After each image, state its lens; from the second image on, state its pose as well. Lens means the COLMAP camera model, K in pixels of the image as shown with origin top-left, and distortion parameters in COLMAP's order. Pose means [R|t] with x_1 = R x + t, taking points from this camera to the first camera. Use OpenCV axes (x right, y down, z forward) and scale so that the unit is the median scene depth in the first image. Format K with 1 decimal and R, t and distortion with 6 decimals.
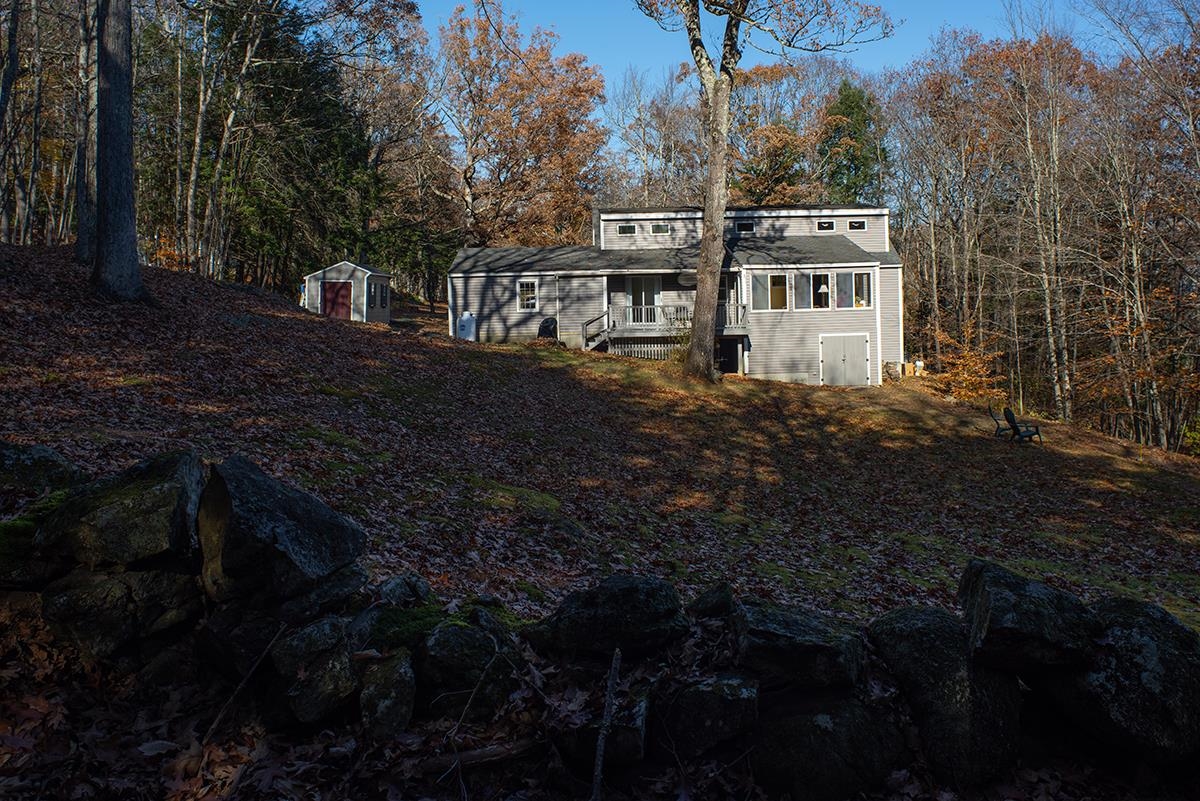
lens RADIAL K [[964.2, 0, 606.1], [0, 964.2, 401.5], [0, 0, 1]] dist [-0.061385, 0.005508]
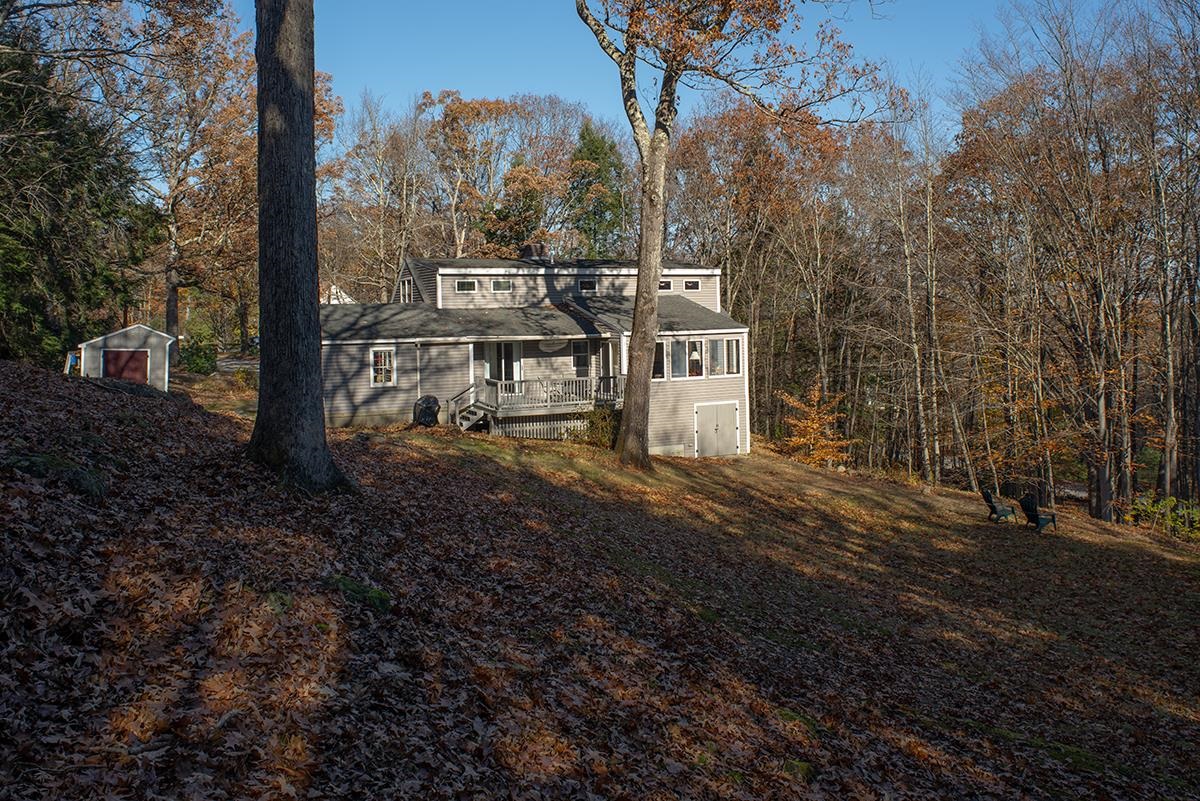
lens RADIAL K [[964.2, 0, 598.7], [0, 964.2, 392.1], [0, 0, 1]] dist [-0.061385, 0.005508]
pose [[0.911224, -0.024839, 0.411162, -0.251189], [0.037049, 0.999077, -0.021752, -0.062827], [-0.410242, 0.035054, 0.911303, 0.163202]]
